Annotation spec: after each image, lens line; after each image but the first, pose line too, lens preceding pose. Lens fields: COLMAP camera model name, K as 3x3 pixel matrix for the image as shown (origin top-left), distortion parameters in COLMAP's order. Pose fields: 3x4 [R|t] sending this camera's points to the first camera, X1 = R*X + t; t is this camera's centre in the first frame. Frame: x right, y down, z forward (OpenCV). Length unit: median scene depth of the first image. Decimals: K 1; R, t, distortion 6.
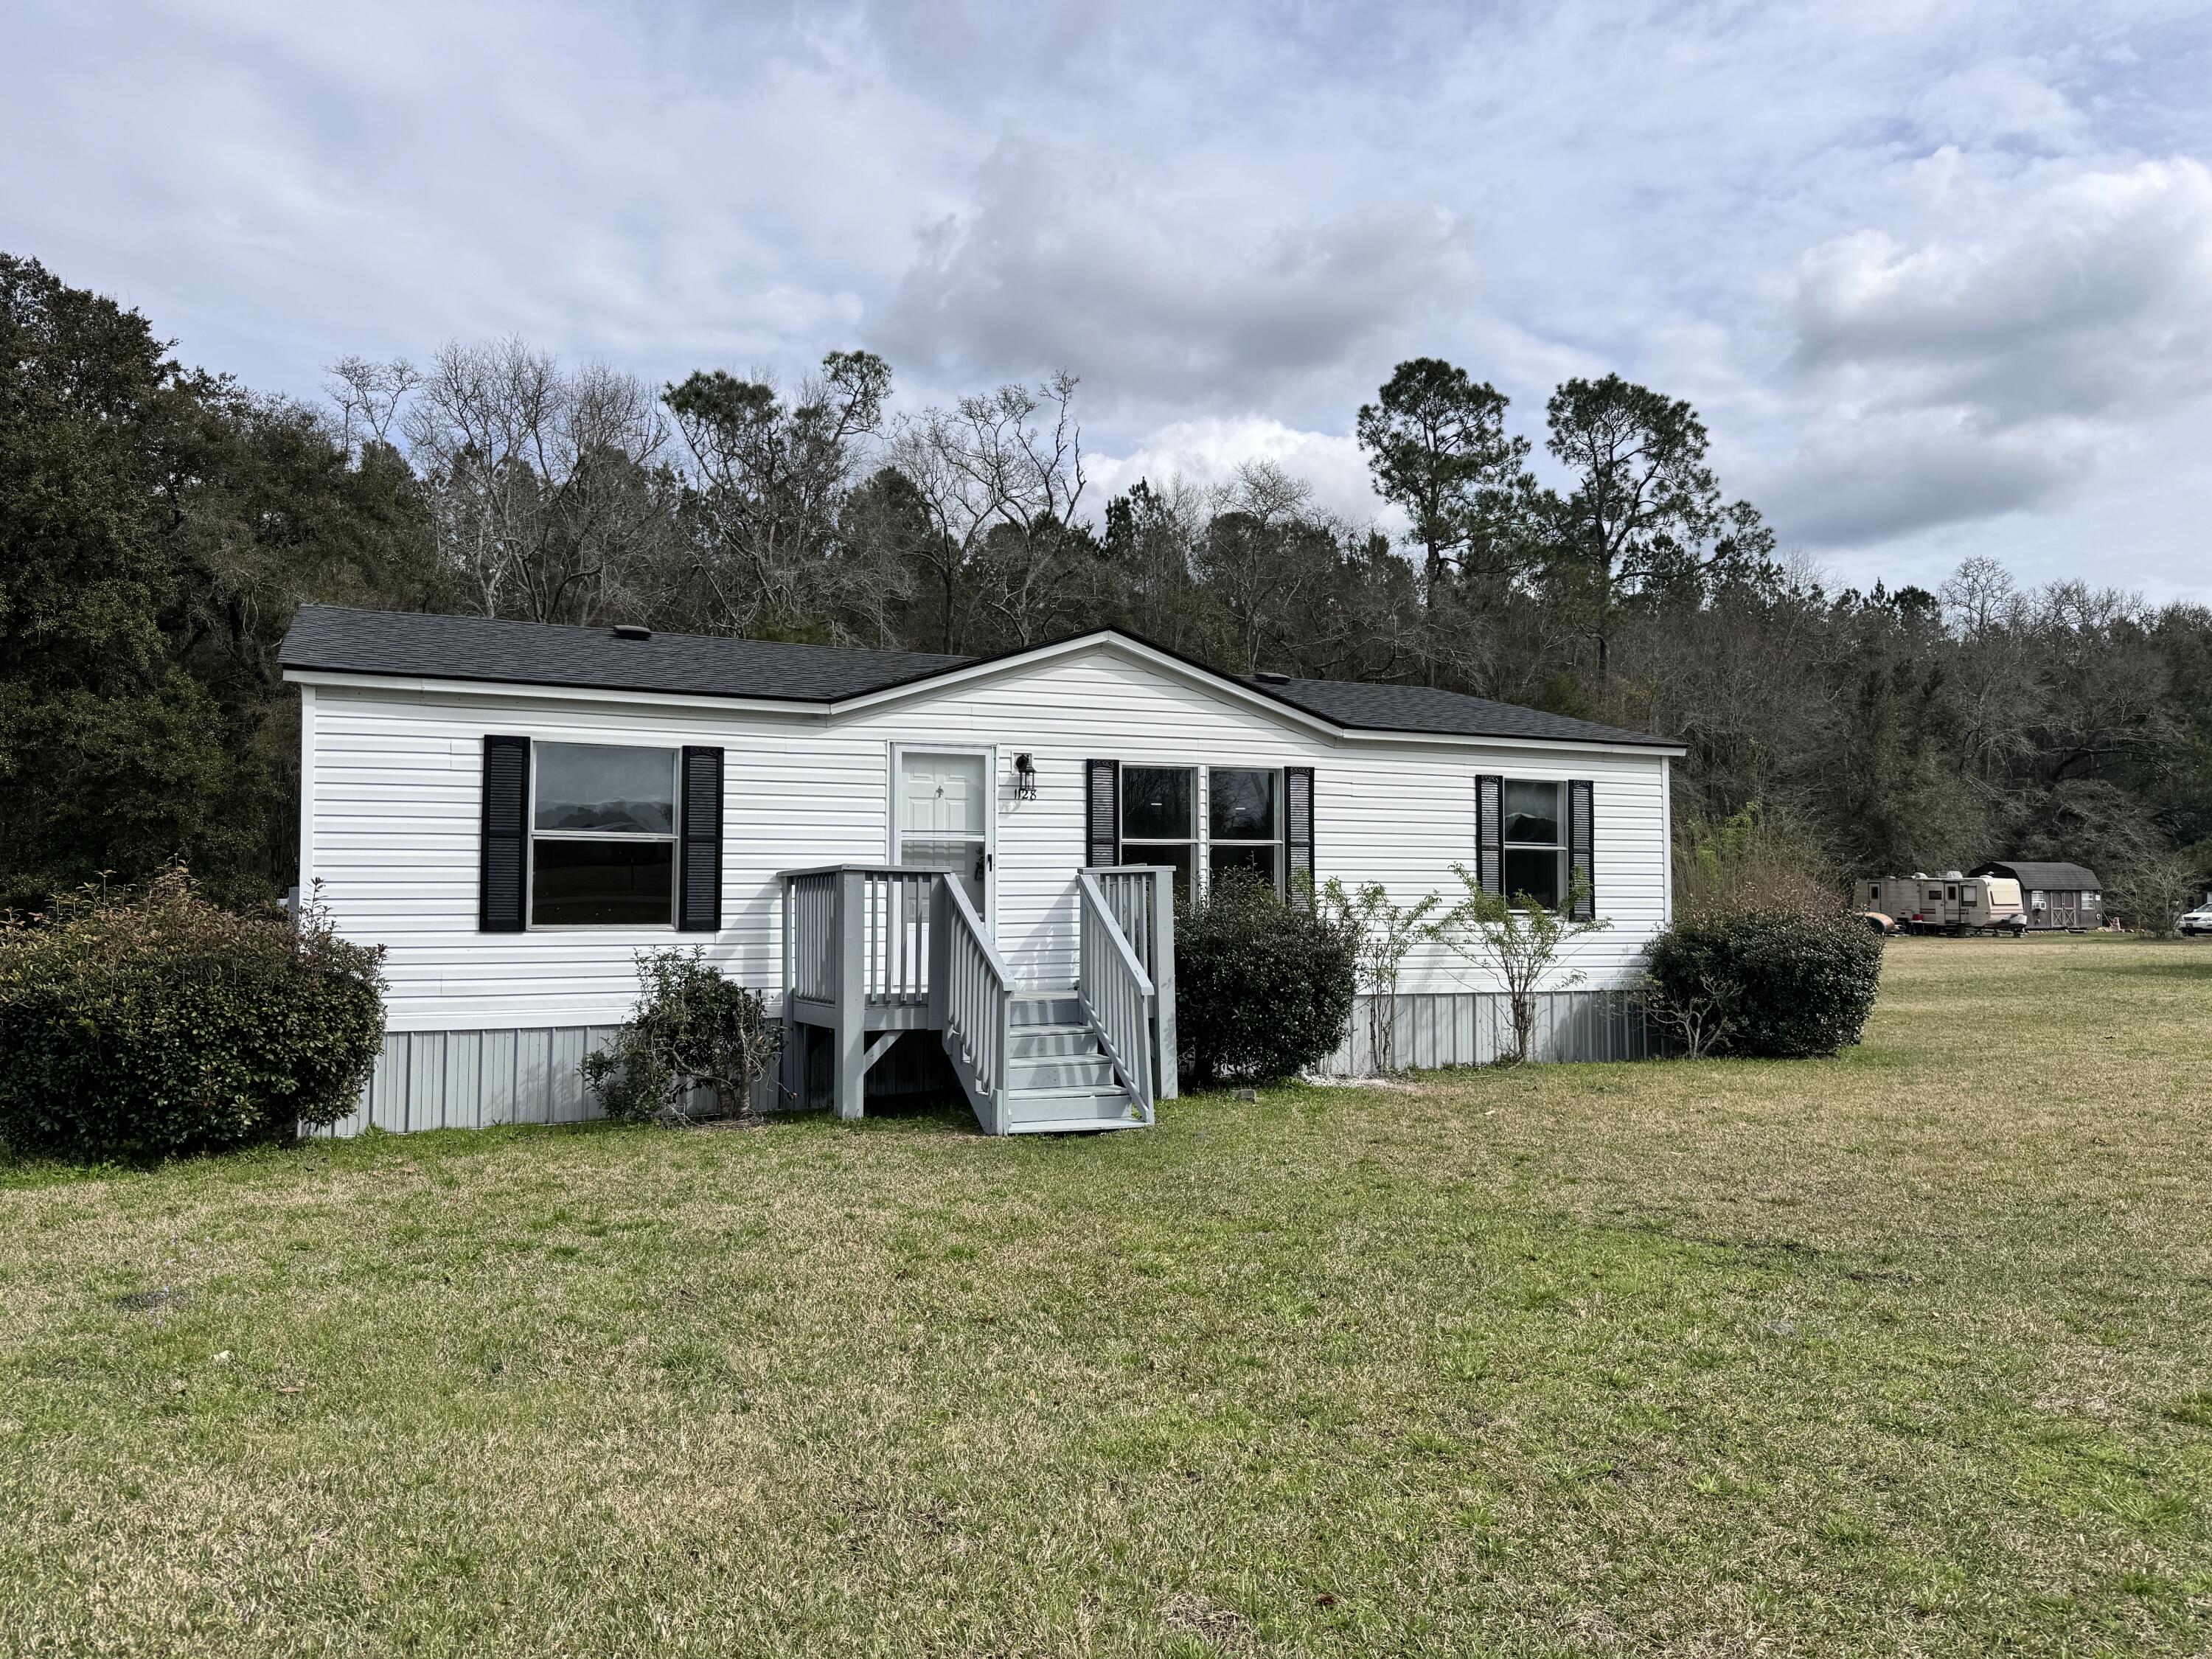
lens RADIAL K [[1540.9, 0, 1106.0], [0, 1540.9, 829.5], [0, 0, 1]] dist [0.135029, -0.225968]
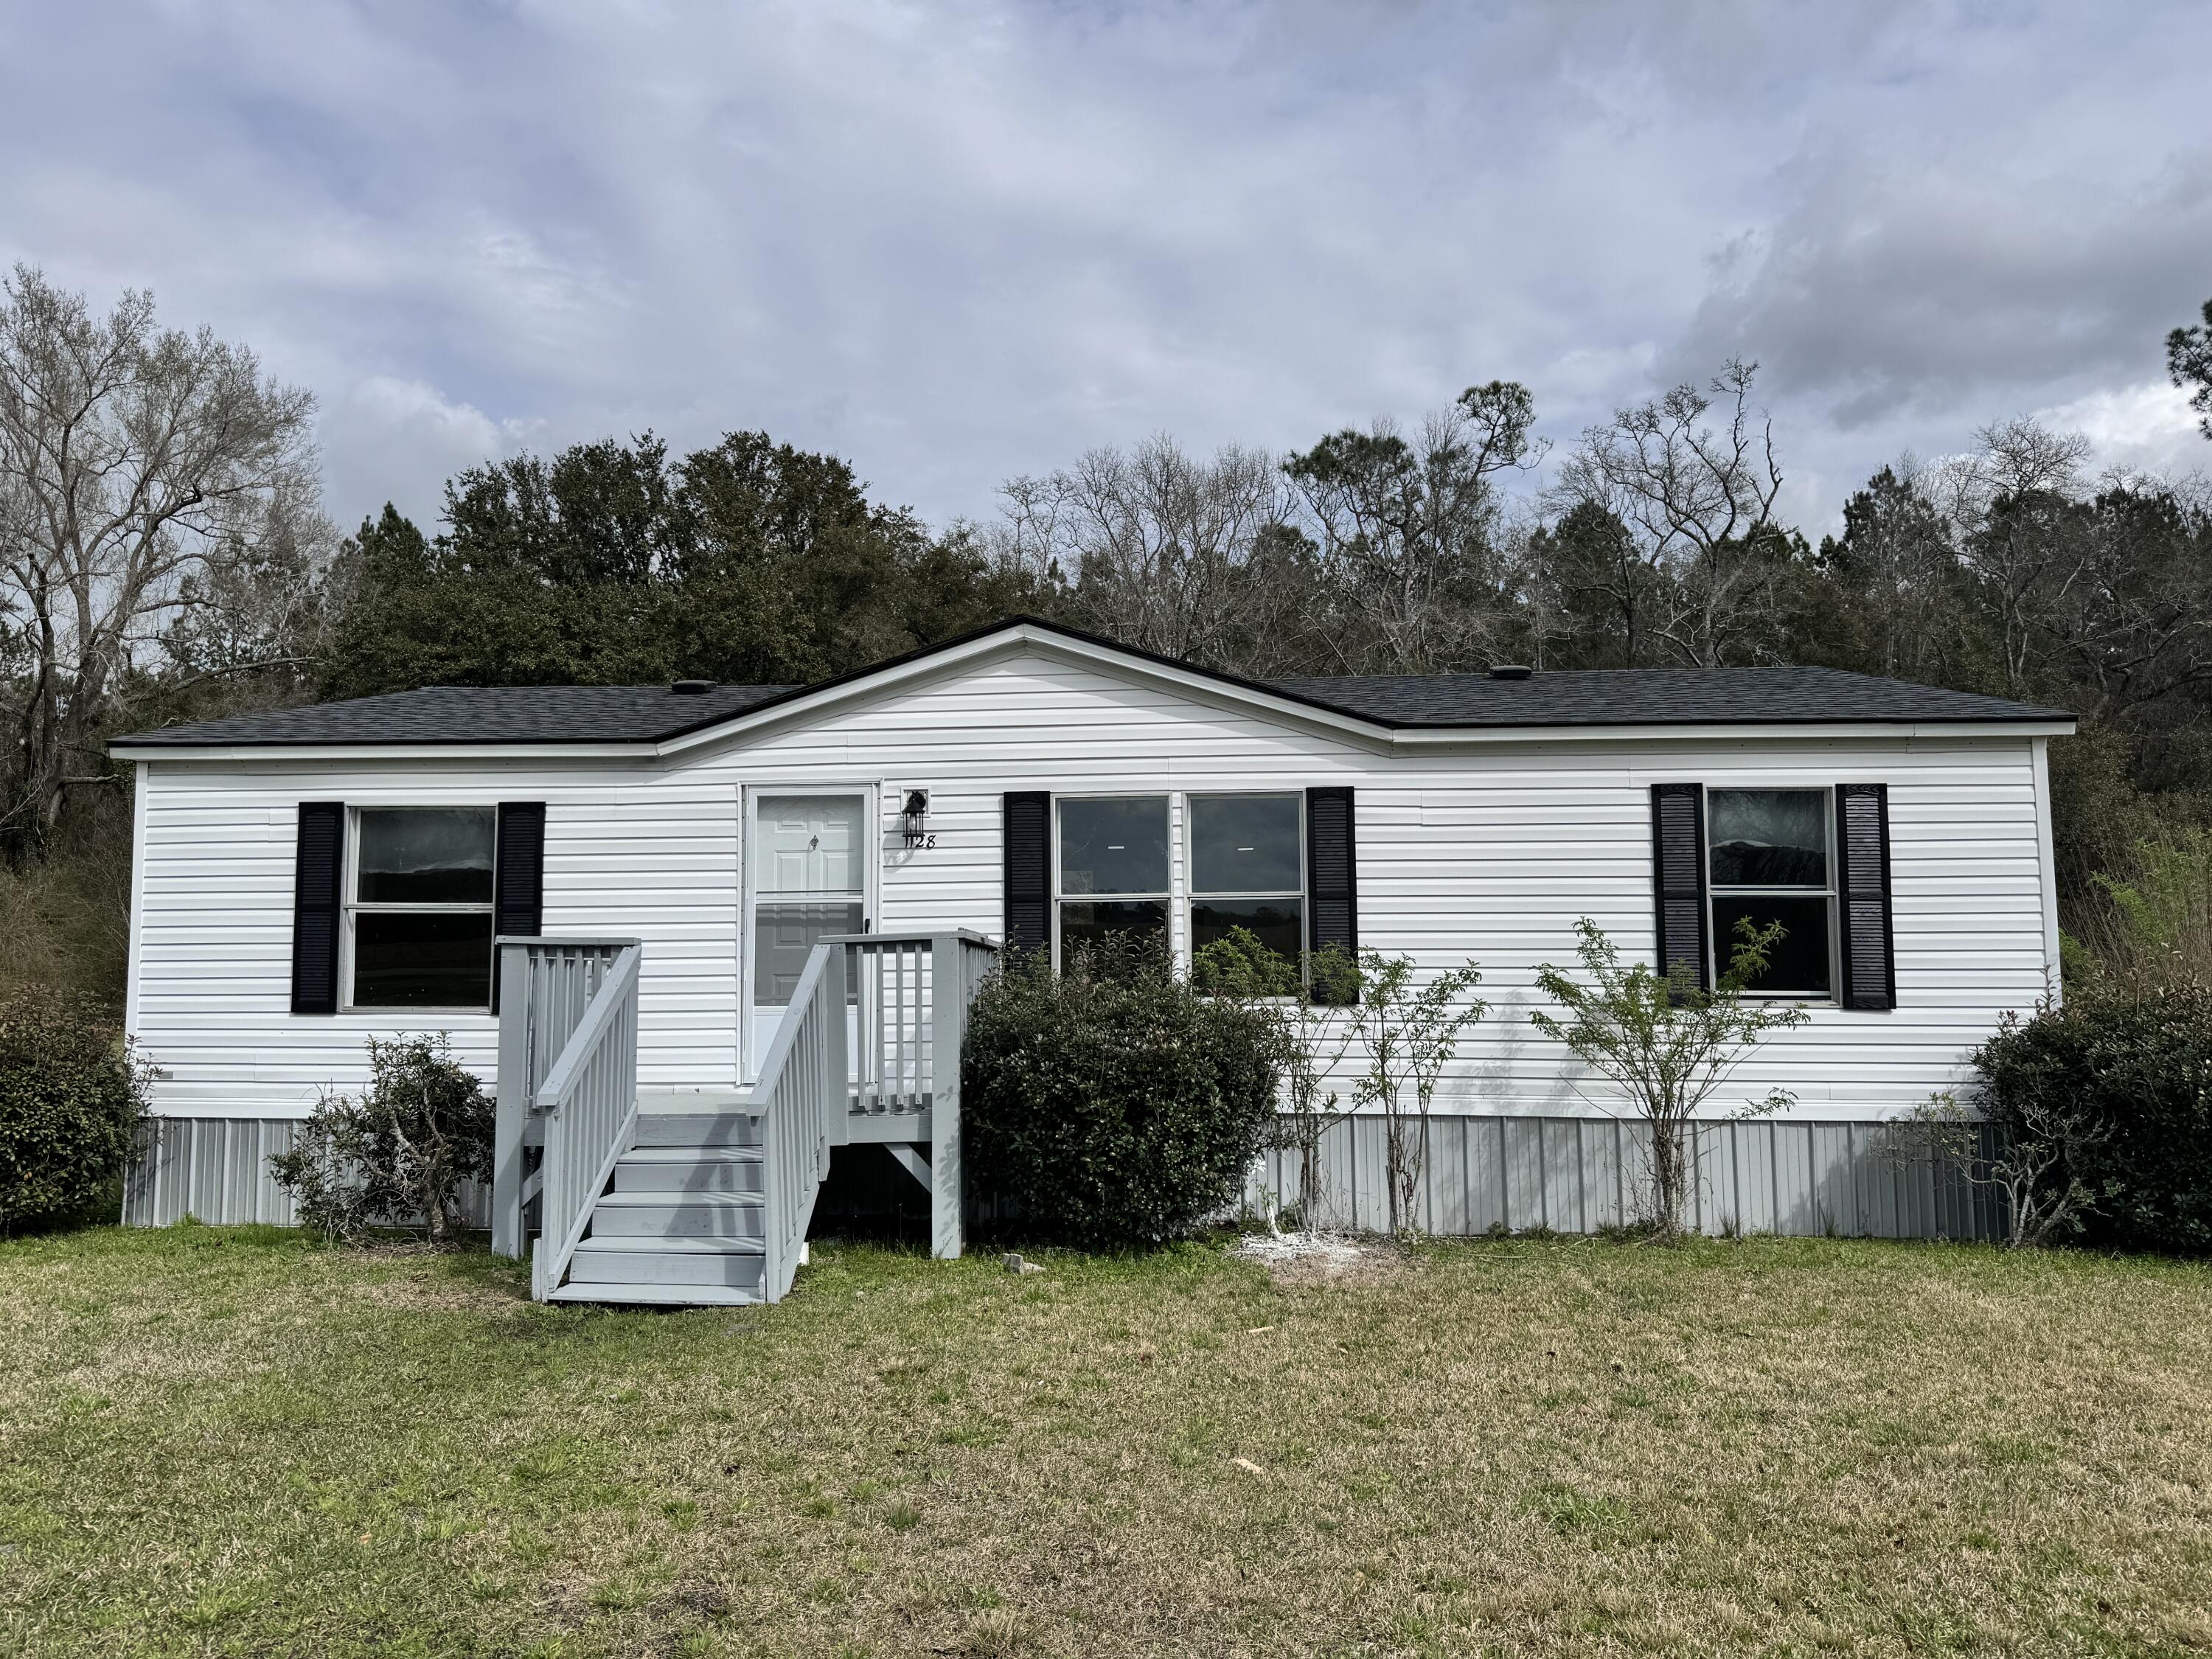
lens RADIAL K [[1537.8, 0, 1106.0], [0, 1537.8, 829.5], [0, 0, 1]] dist [0.084590, -0.095616]
pose [[0.872064, -0.045247, -0.487296, 0.359684], [0.025301, 0.998554, -0.047440, 0.009358], [0.488737, 0.029041, 0.871947, 0.314546]]
